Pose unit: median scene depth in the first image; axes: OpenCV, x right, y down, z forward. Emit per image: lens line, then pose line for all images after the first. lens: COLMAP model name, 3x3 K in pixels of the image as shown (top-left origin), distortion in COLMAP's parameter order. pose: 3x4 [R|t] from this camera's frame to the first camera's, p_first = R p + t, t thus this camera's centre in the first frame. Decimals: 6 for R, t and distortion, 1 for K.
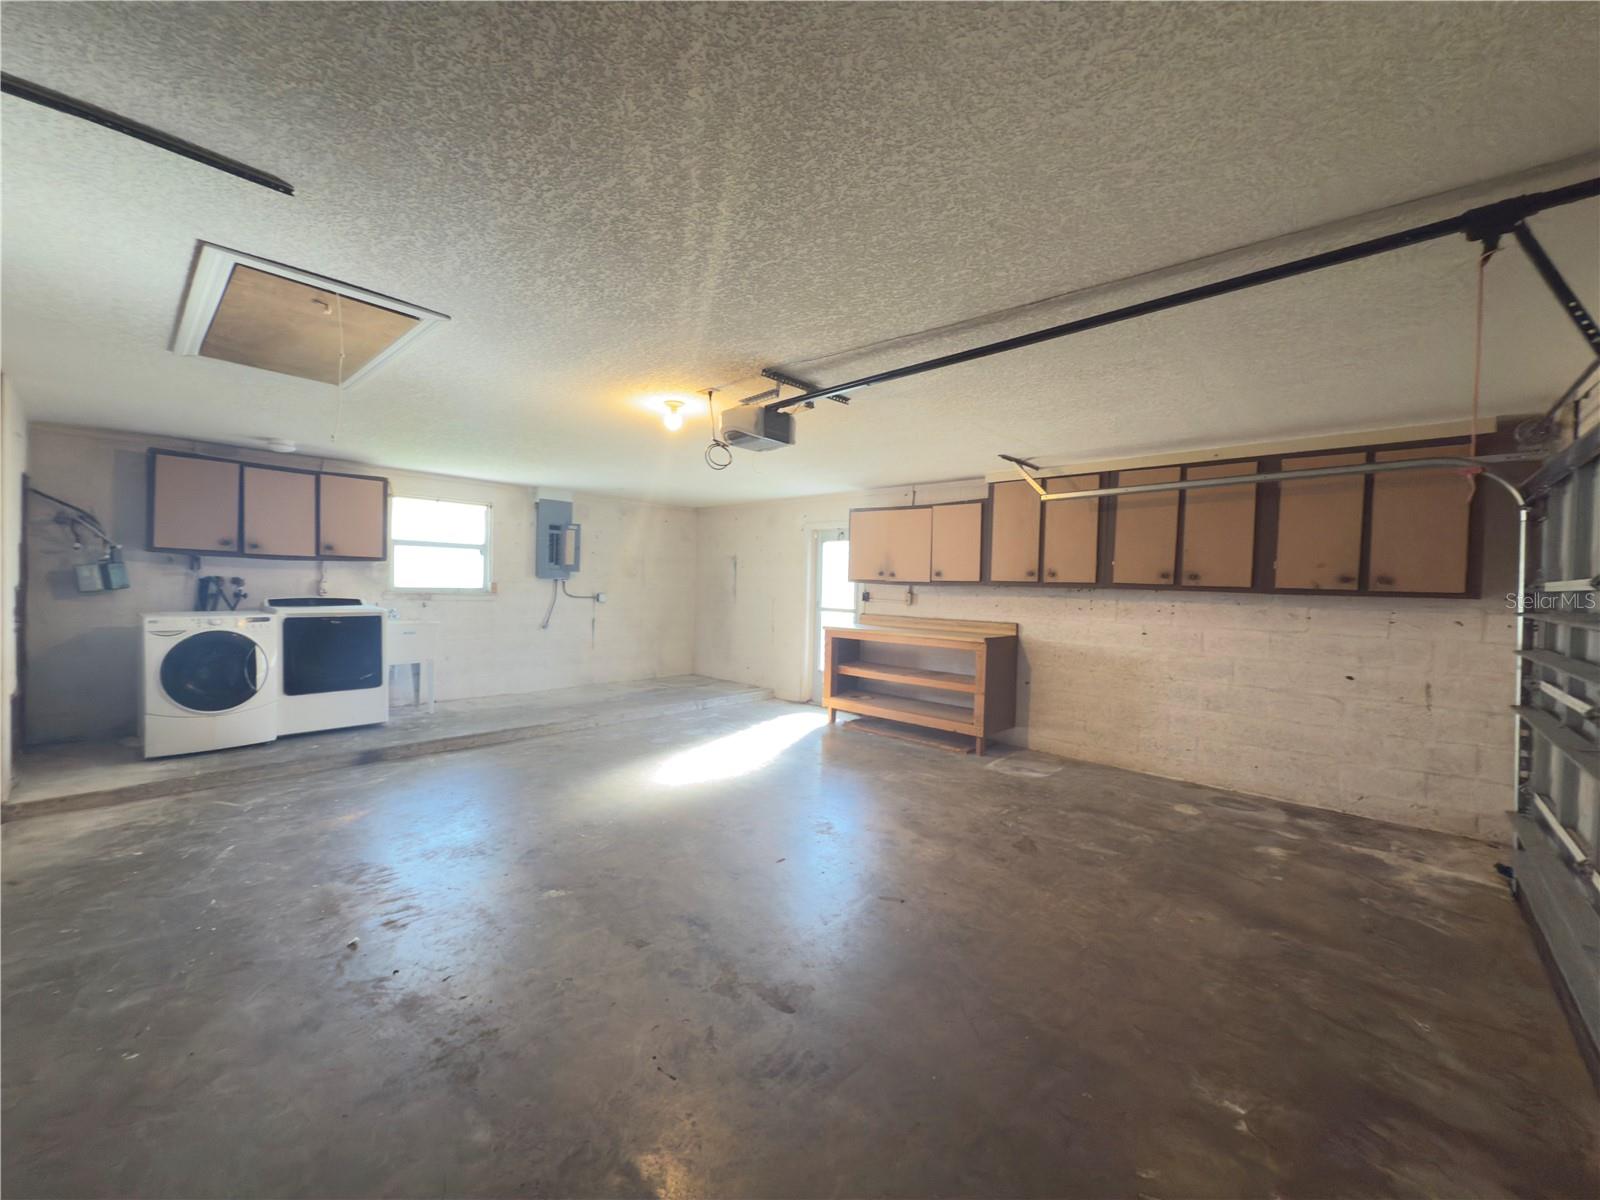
lens RADIAL K [[637.9, 0, 799.3], [0, 637.9, 600.1], [0, 0, 1]] dist [0.000828, 0.000249]
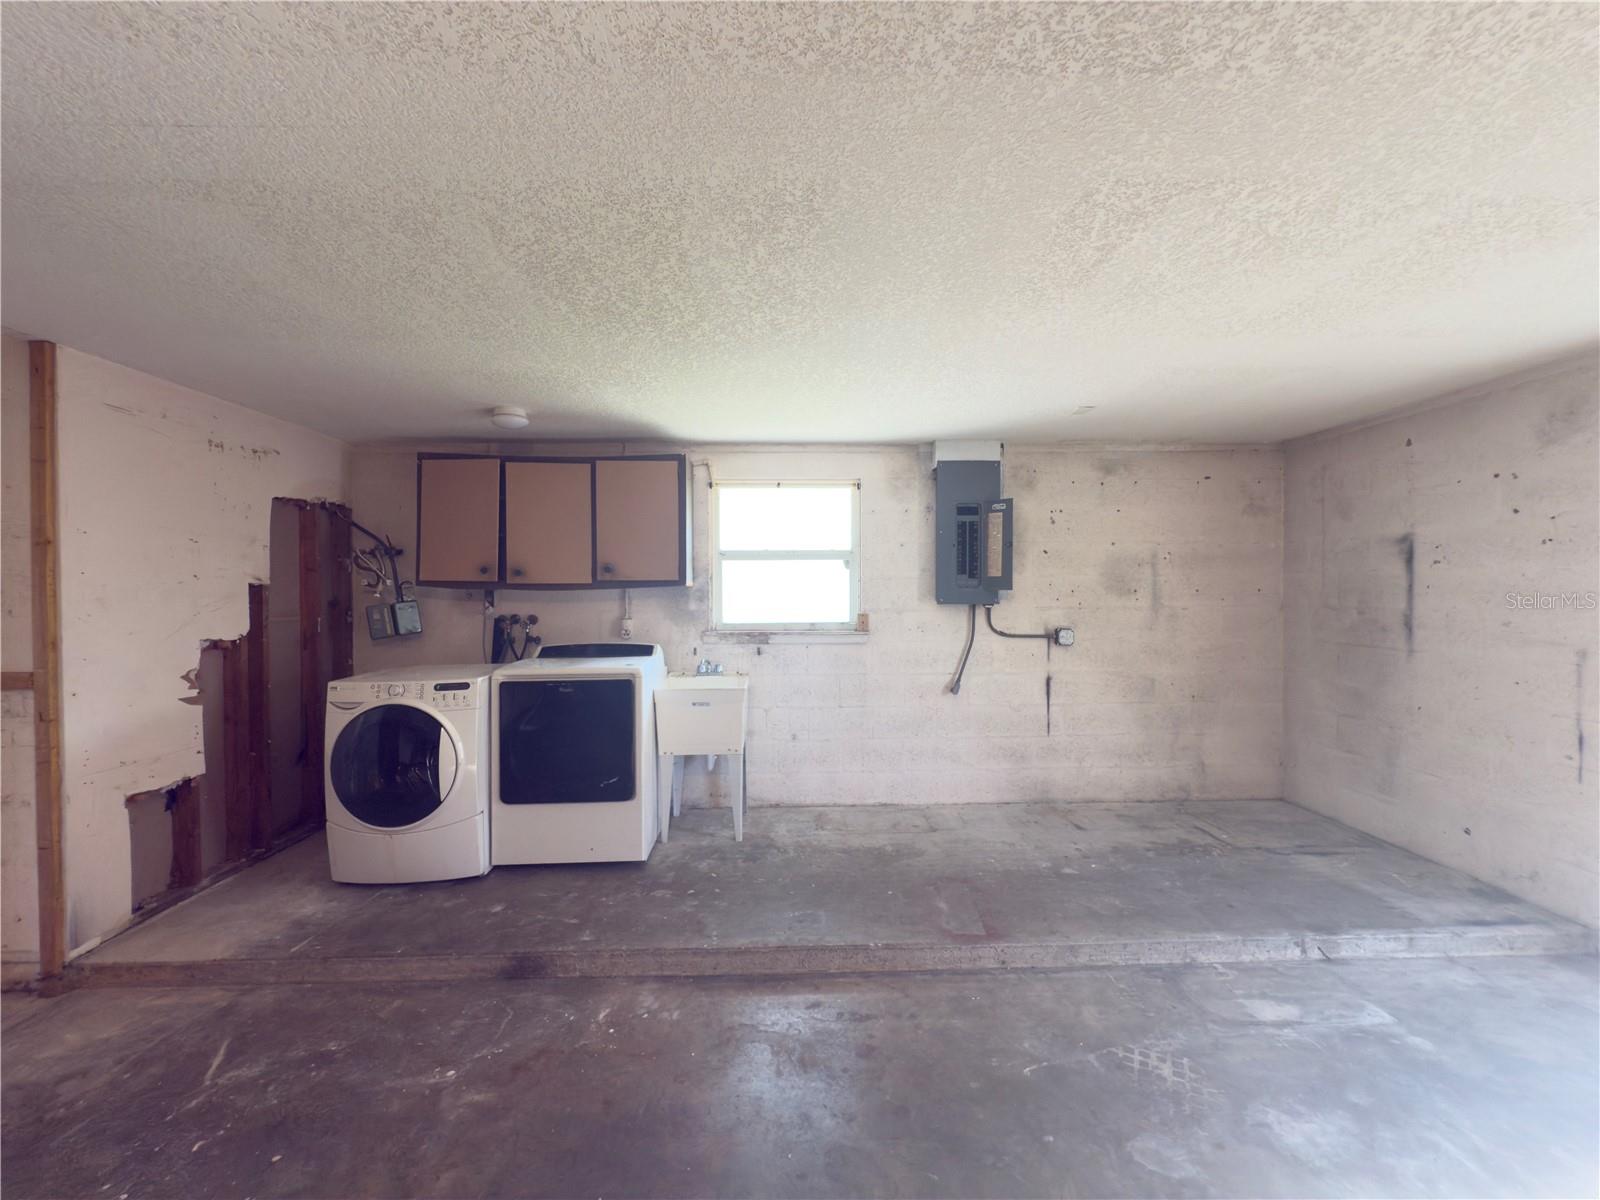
lens RADIAL K [[637.9, 0, 799.3], [0, 637.9, 600.1], [0, 0, 1]] dist [0.000828, 0.000249]
pose [[0.694865, -0.019361, -0.718880, -0.120271], [0.006457, 0.999765, -0.020685, -0.034825], [0.719111, 0.009732, 0.694827, 0.686127]]
